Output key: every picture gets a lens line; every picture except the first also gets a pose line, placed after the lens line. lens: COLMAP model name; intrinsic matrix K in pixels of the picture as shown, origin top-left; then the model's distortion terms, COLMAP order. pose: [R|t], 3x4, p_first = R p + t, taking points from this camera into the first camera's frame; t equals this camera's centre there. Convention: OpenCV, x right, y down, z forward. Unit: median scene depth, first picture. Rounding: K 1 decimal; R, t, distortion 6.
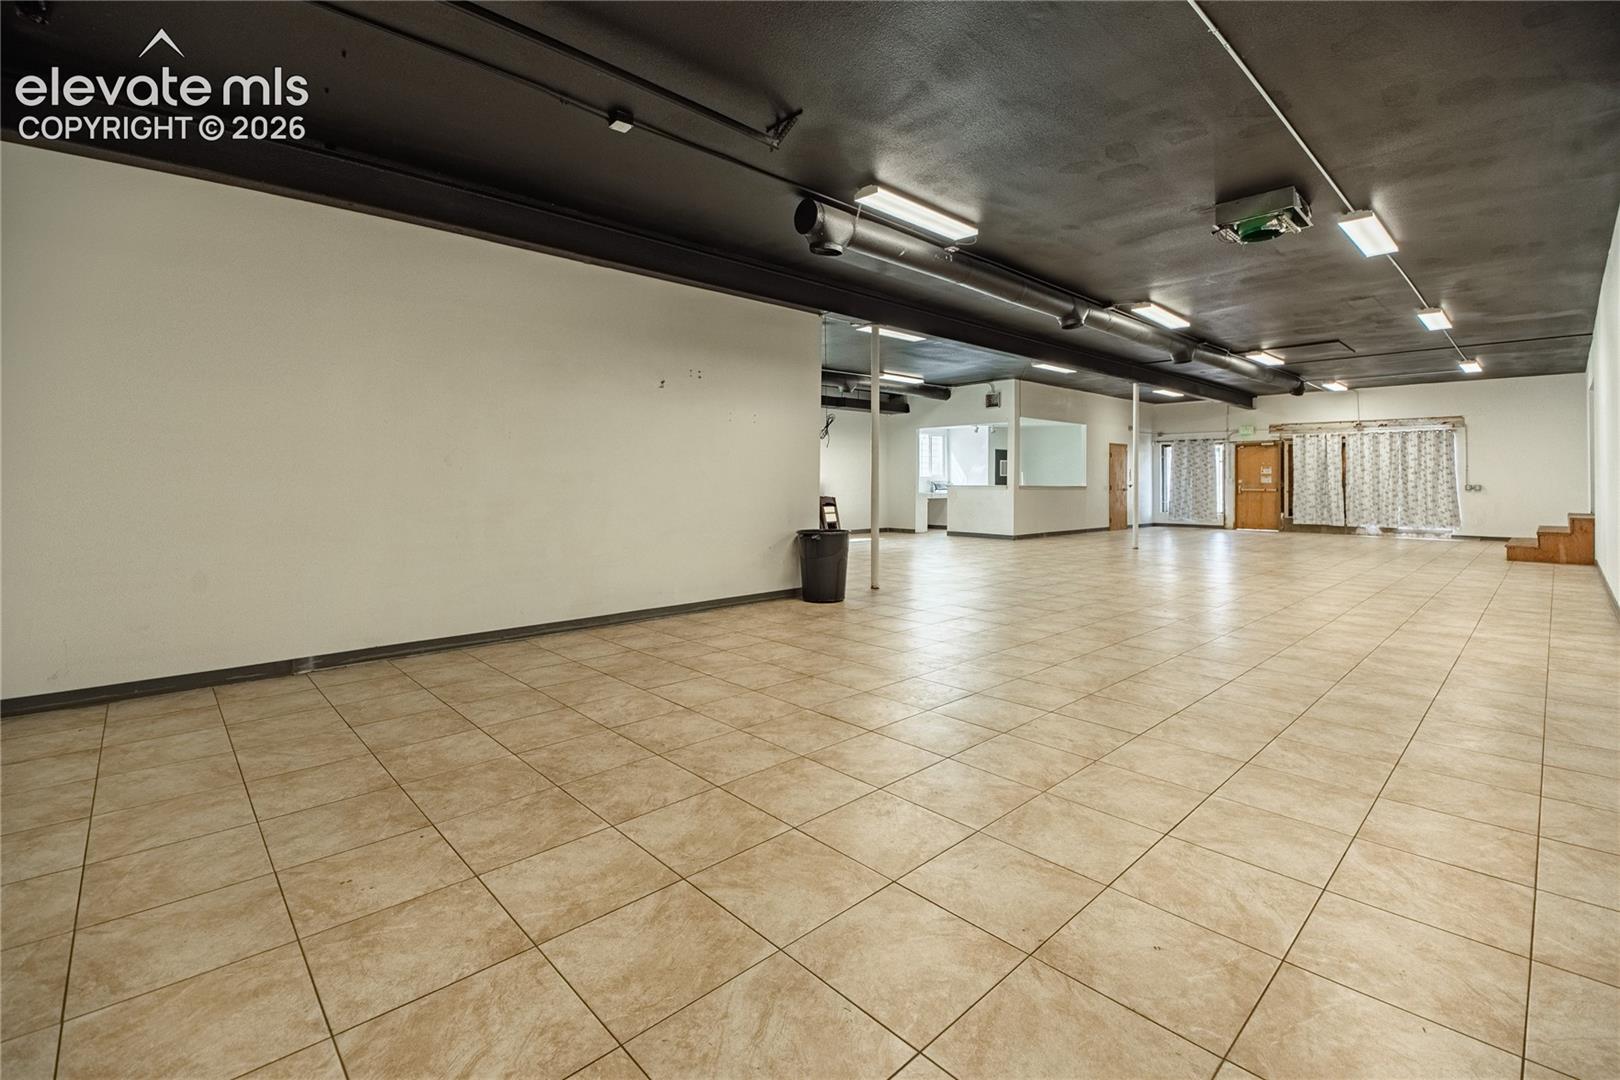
lens RADIAL K [[696.2, 0, 808.9], [0, 696.2, 480.3], [0, 0, 1]] dist [-0.002000, -0.001136]
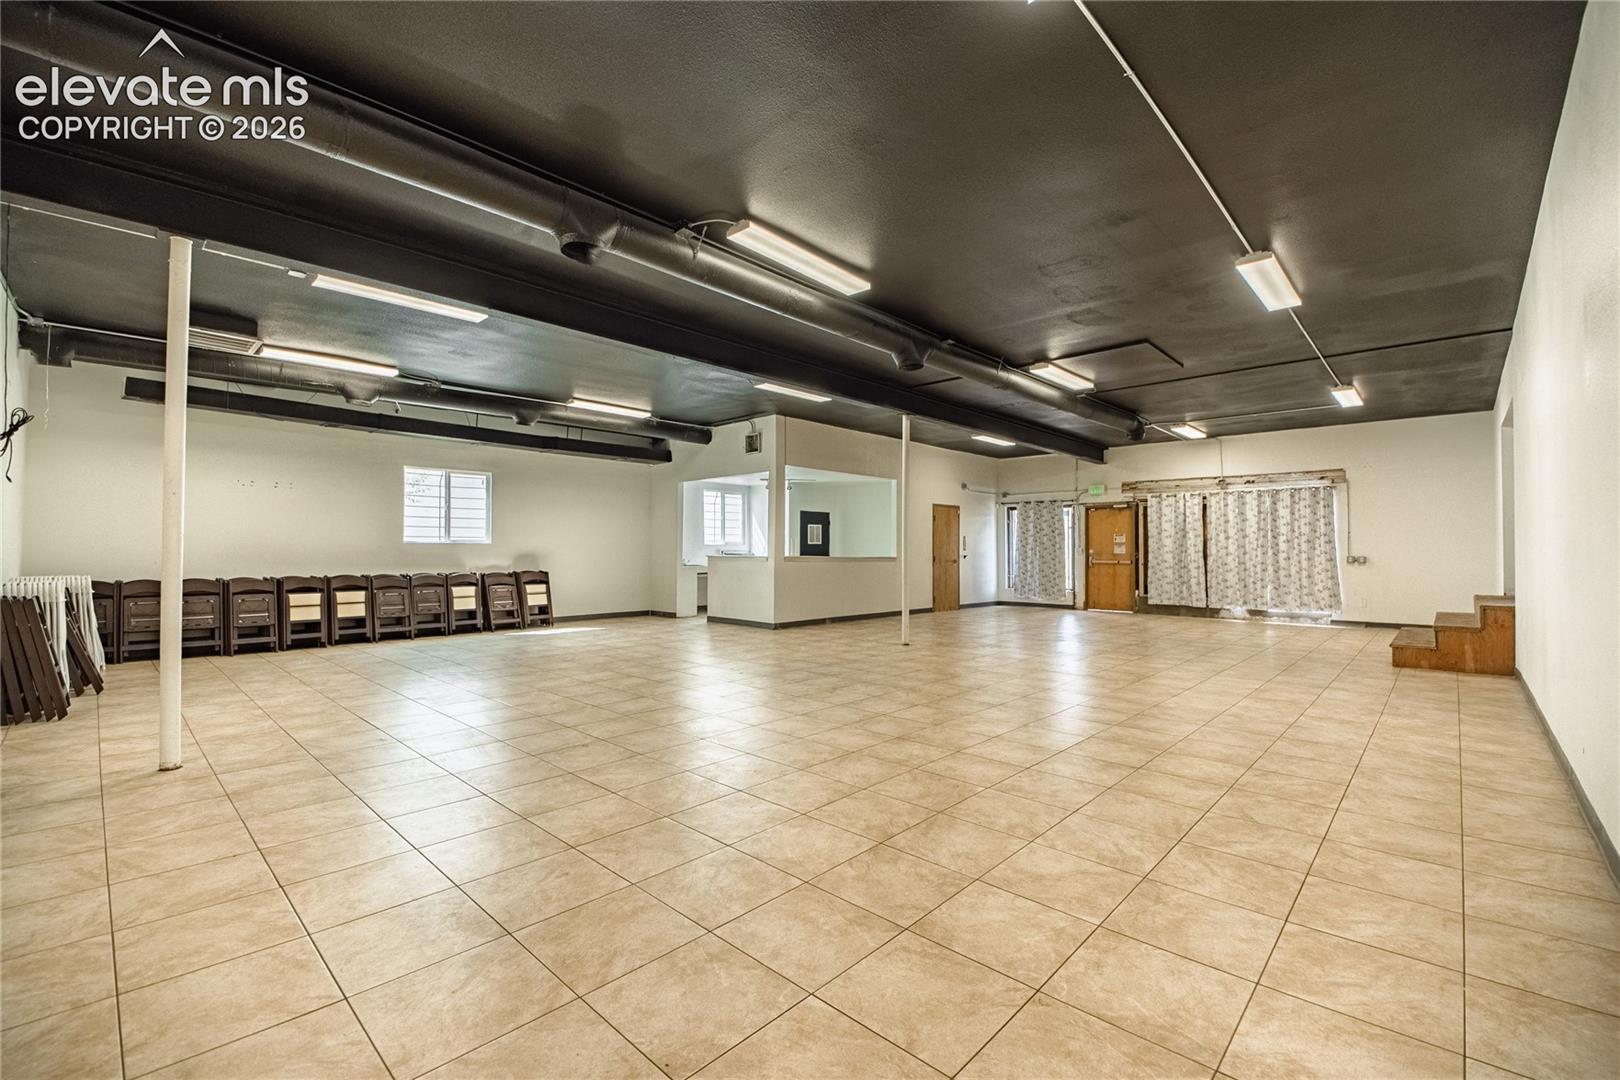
lens RADIAL K [[686.6, 0, 817.1], [0, 686.6, 544.5], [0, 0, 1]] dist [0.029861, -0.000577]
pose [[0.996534, 0.002860, 0.083141, 0.255224], [-0.002230, 0.999968, -0.007673, 0.000340], [-0.083161, 0.007461, 0.996508, 0.237435]]
